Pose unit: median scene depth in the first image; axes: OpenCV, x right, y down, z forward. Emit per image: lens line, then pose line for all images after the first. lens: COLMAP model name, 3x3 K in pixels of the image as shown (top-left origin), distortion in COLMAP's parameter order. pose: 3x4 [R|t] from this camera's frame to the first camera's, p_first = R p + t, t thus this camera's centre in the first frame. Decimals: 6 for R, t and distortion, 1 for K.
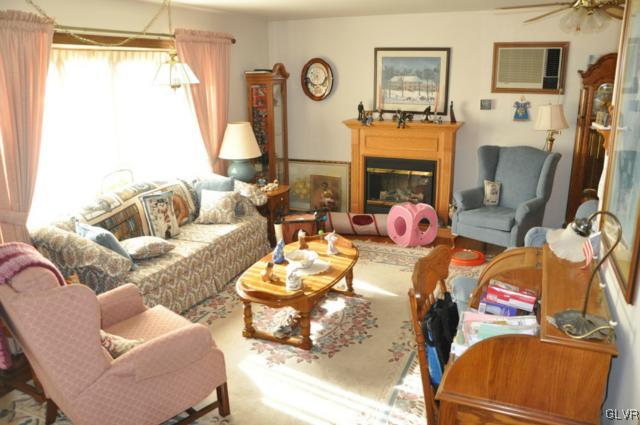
lens RADIAL K [[535.6, 0, 320.8], [0, 535.6, 198.5], [0, 0, 1]] dist [0.041138, 0.001883]
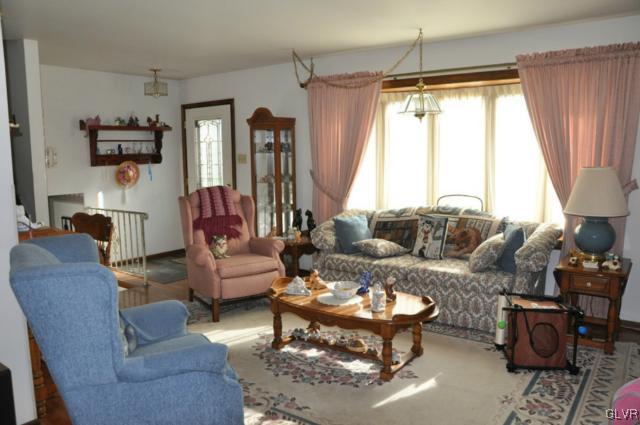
lens RADIAL K [[535.6, 0, 320.8], [0, 535.6, 198.5], [0, 0, 1]] dist [0.041138, 0.001883]
pose [[-0.231792, 0.105633, -0.967013, 0.839473], [-0.217873, 0.963195, 0.157440, -0.174333], [0.948053, 0.247180, -0.200246, 1.070333]]
